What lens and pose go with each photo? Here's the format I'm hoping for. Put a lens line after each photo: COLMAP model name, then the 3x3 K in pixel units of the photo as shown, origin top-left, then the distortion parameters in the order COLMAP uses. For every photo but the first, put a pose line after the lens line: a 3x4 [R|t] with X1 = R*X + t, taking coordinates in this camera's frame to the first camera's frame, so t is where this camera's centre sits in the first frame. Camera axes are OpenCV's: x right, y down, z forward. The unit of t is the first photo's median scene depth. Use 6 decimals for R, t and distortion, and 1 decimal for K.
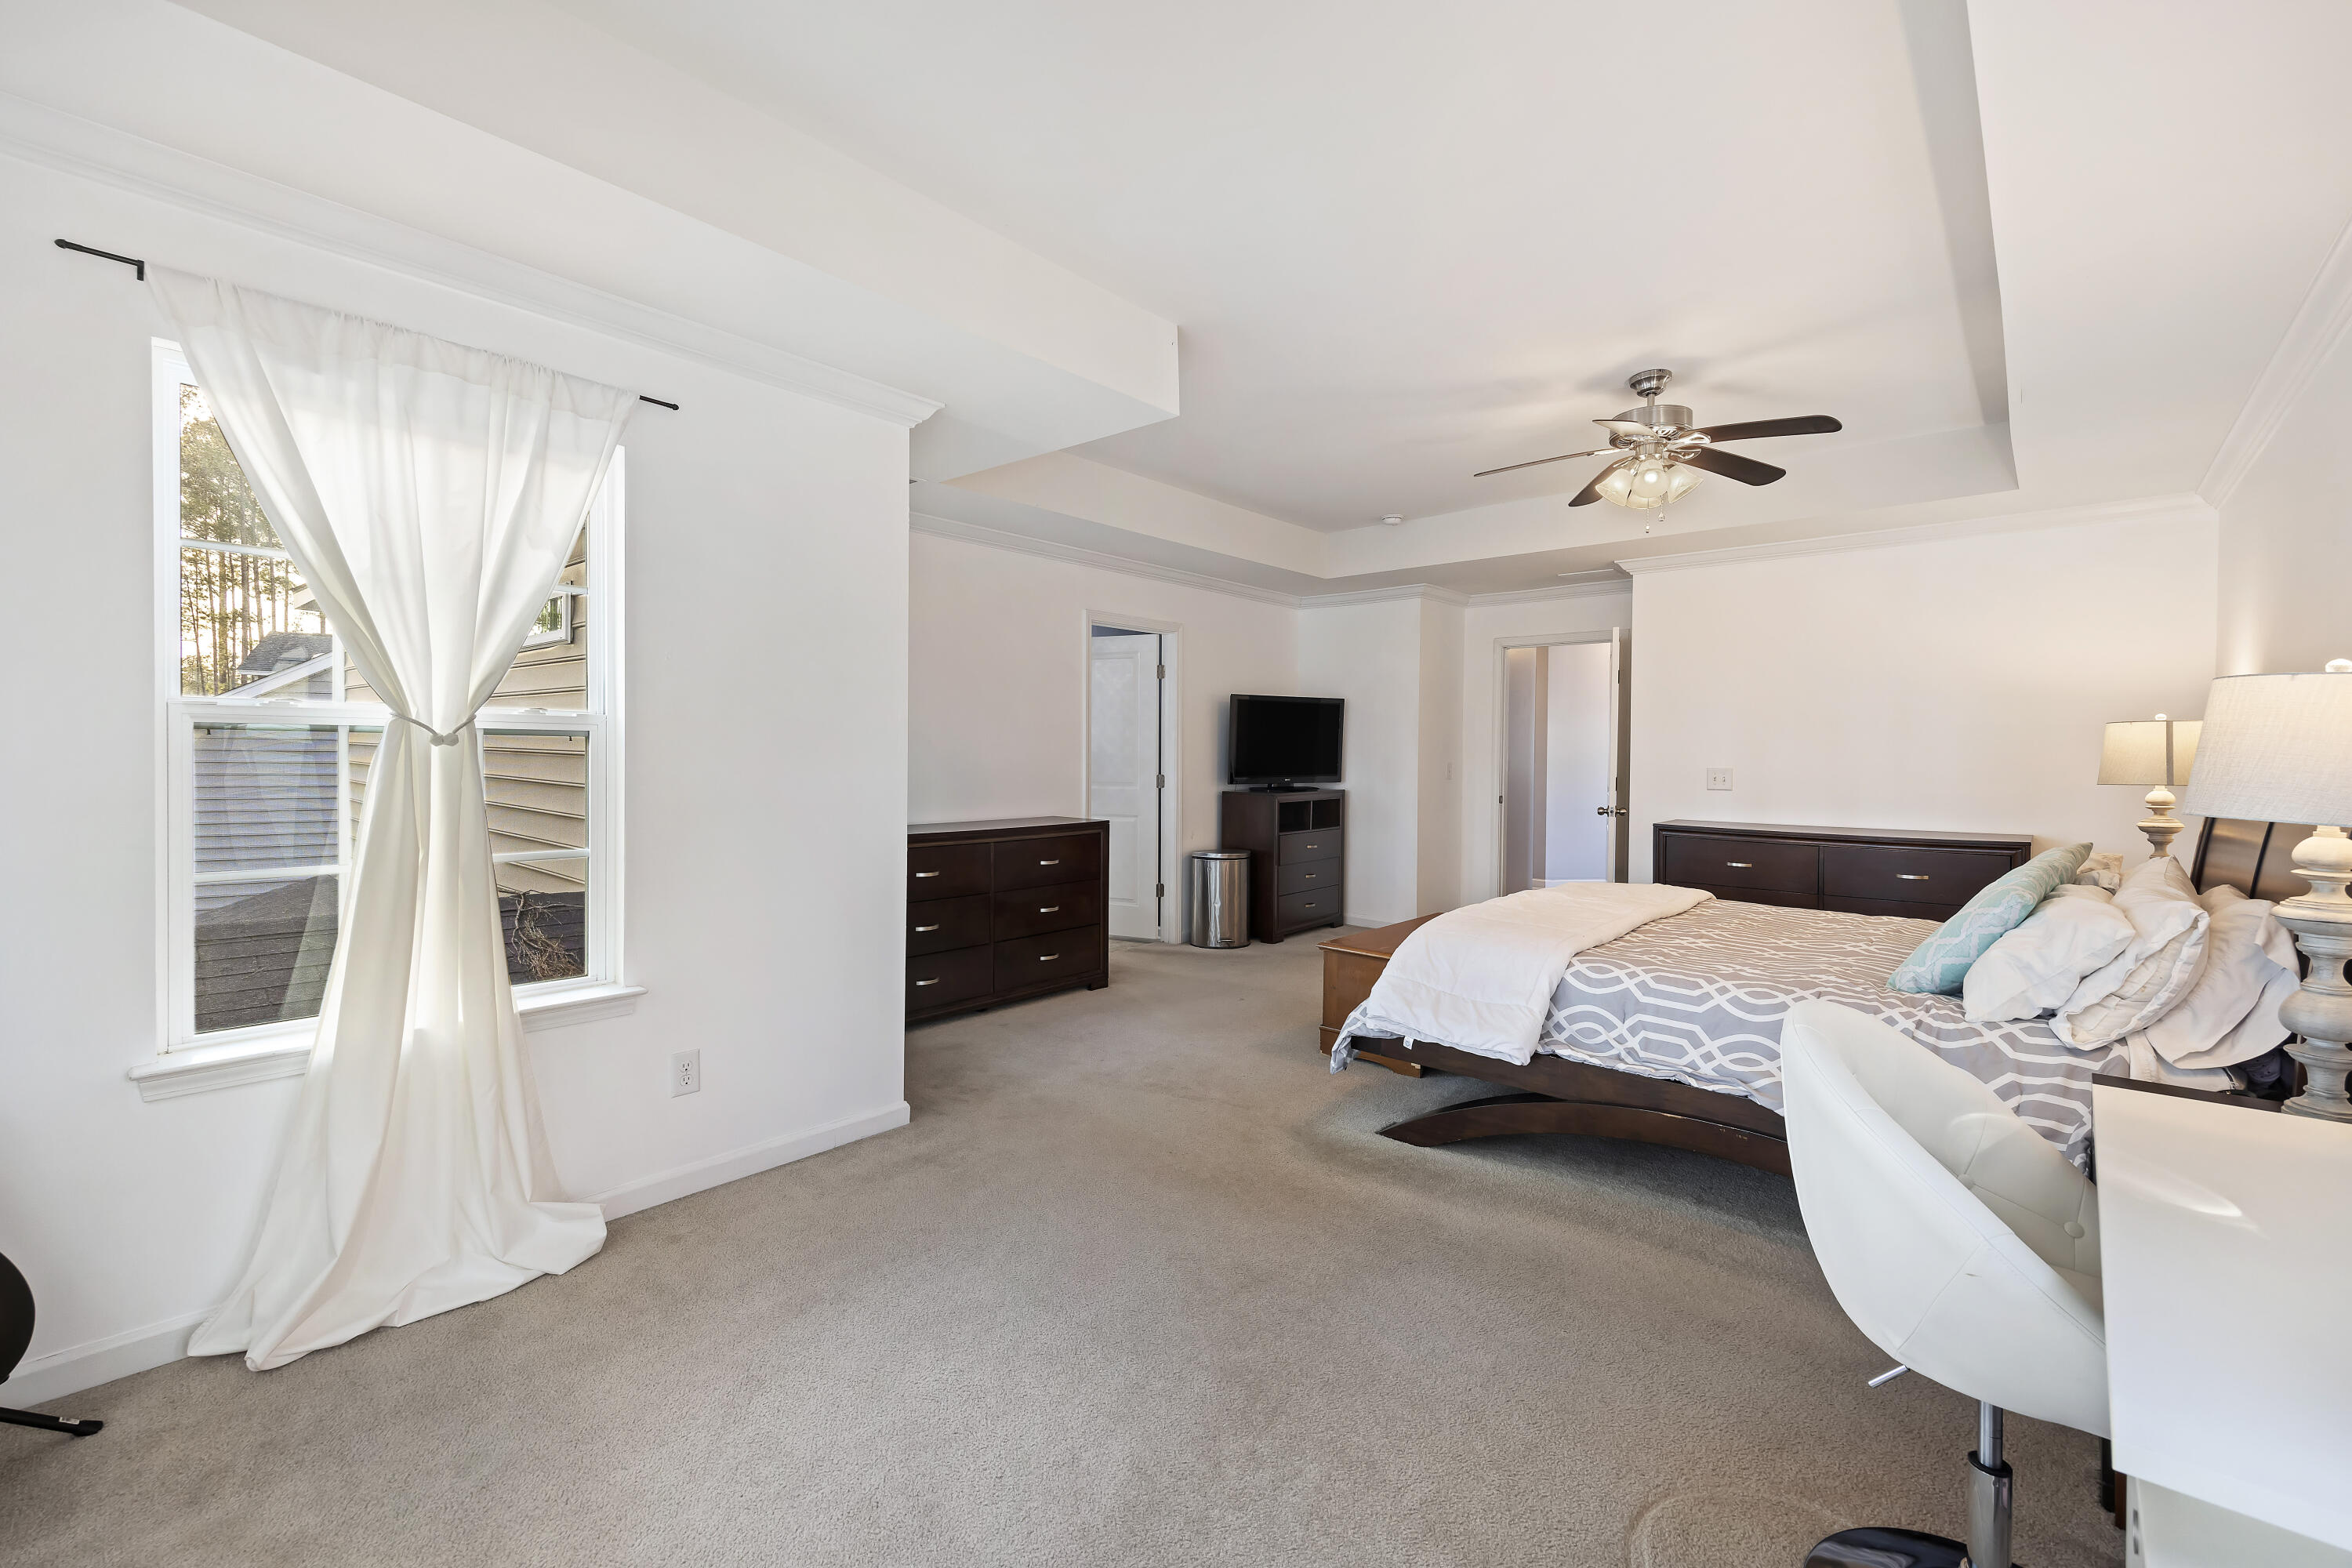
lens RADIAL K [[1027.2, 0, 1200.2], [0, 1027.2, 776.2], [0, 0, 1]] dist [0.008871, -0.001057]
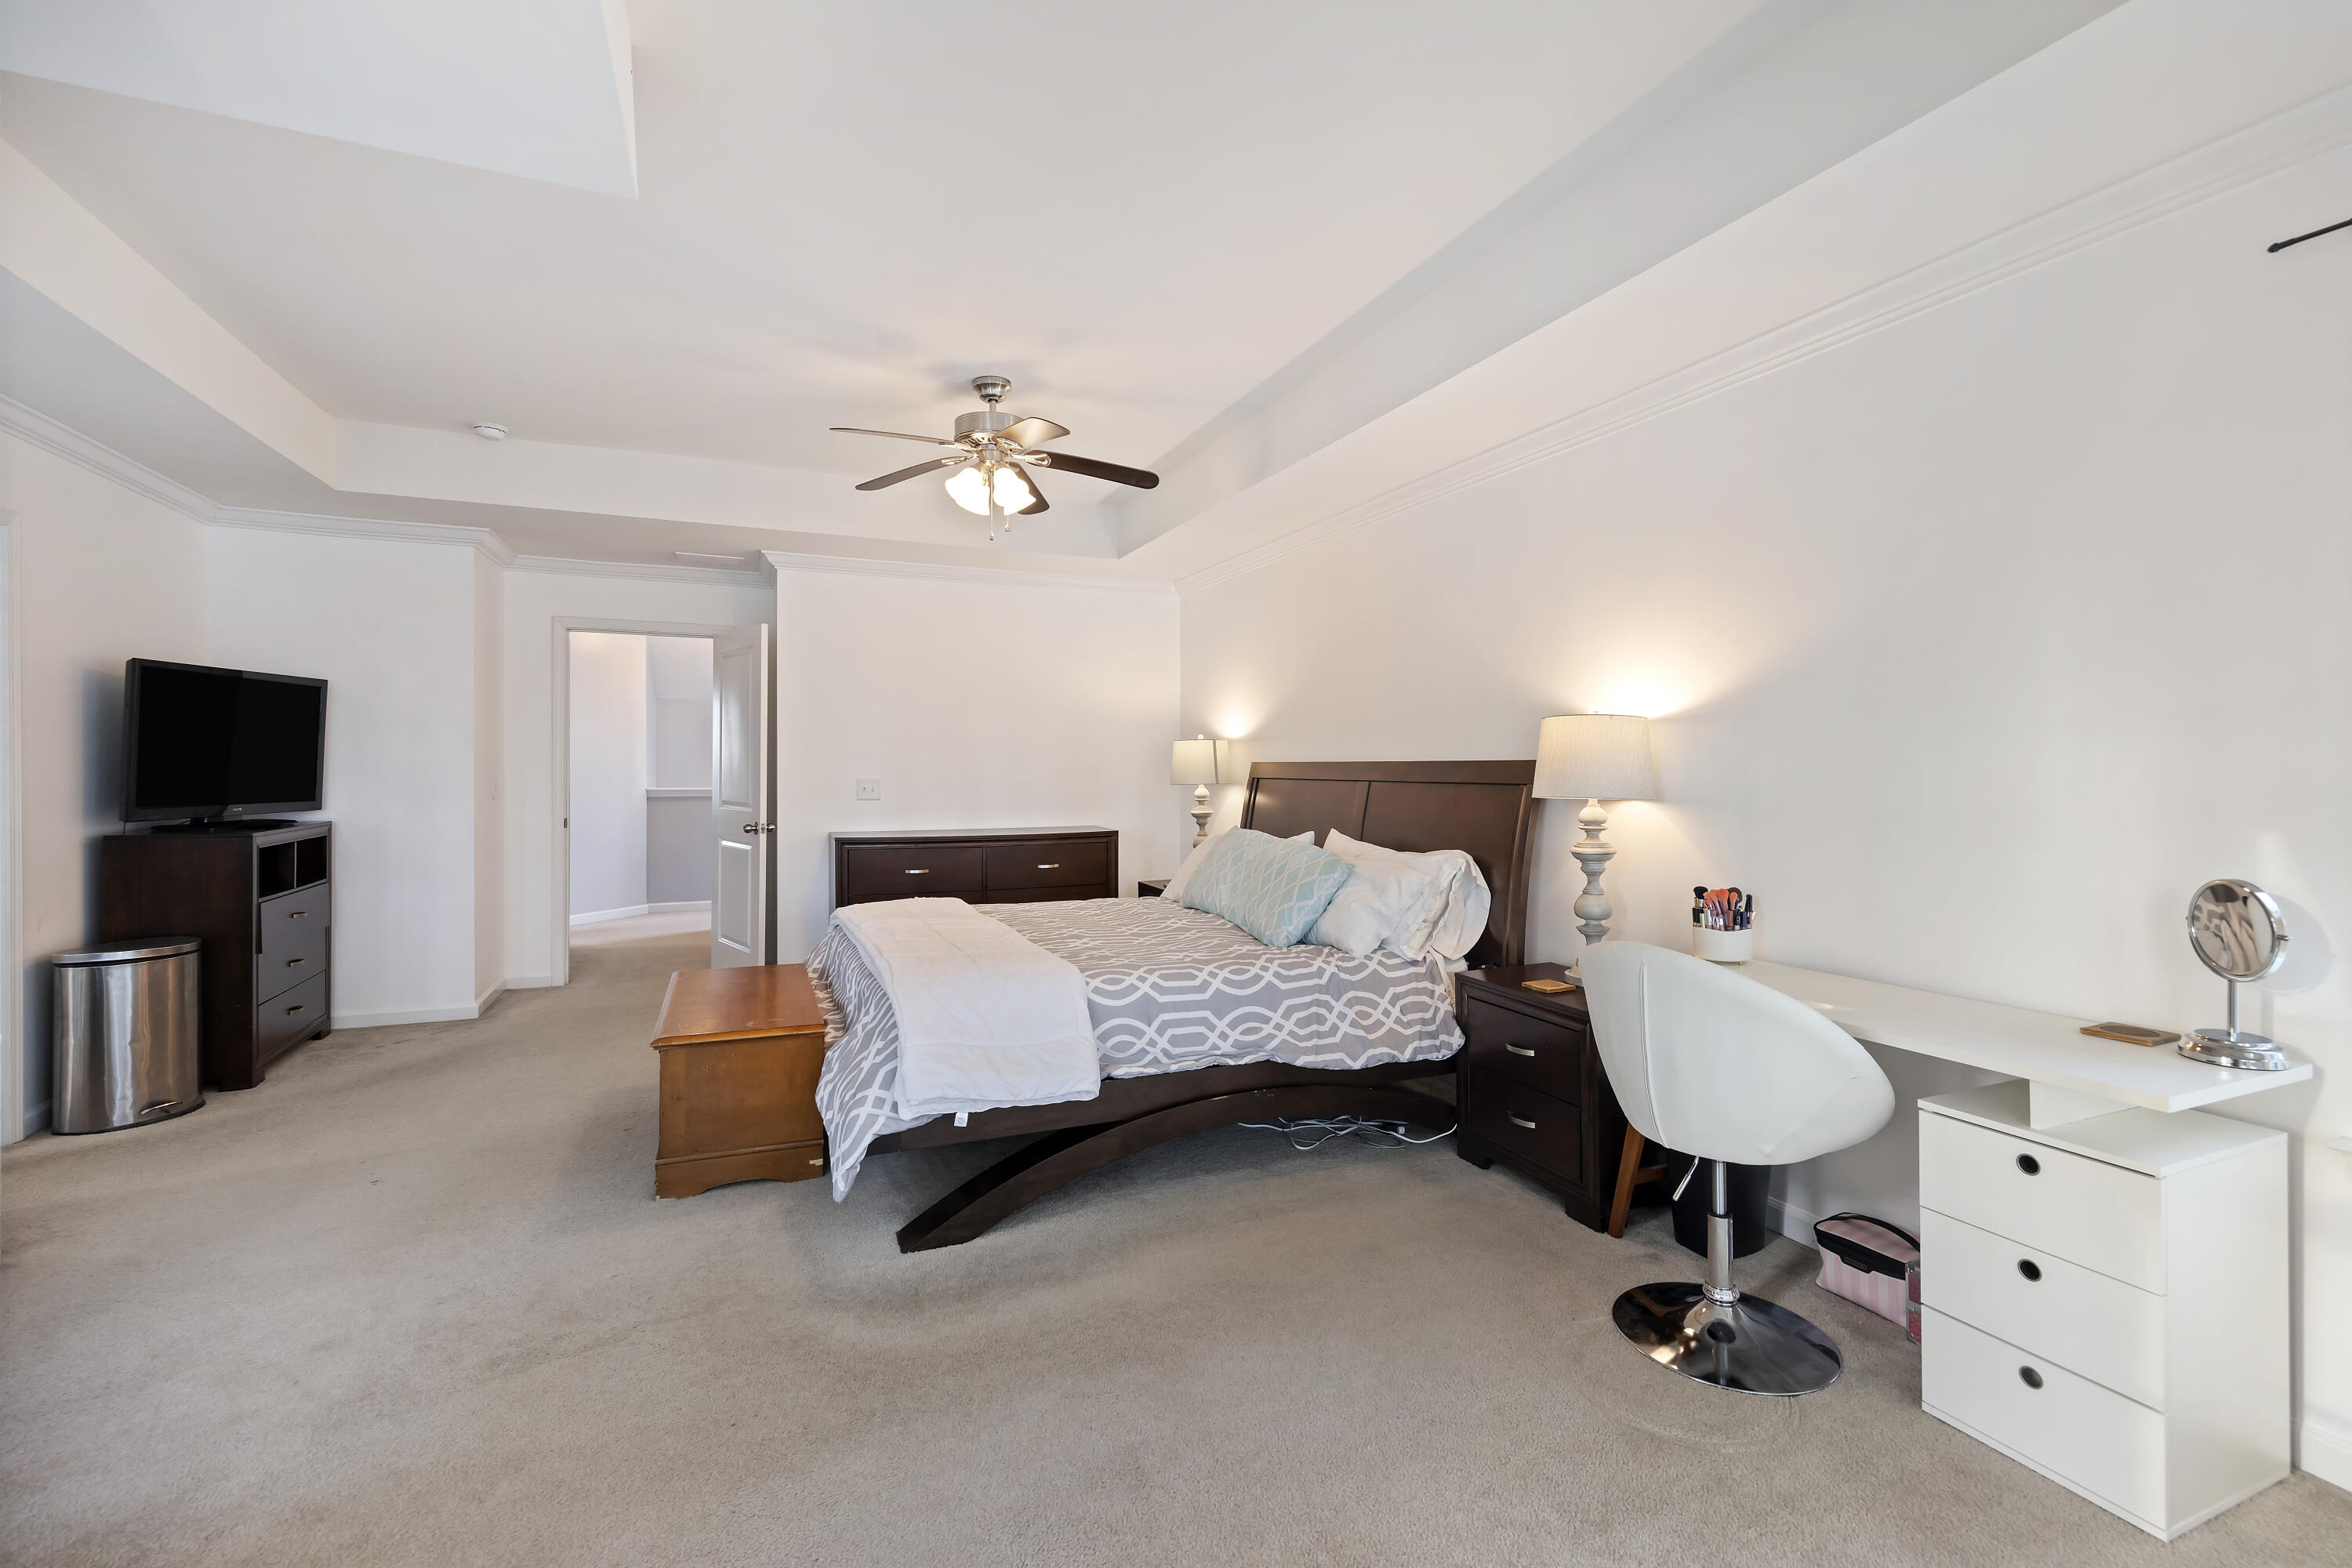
lens RADIAL K [[1027.2, 0, 1200.2], [0, 1027.2, 776.2], [0, 0, 1]] dist [0.008871, -0.001057]
pose [[0.418912, -0.013334, 0.907929, -0.387838], [0.023445, 0.999718, 0.003865, -0.008928], [-0.907724, 0.019667, 0.419106, 0.414415]]
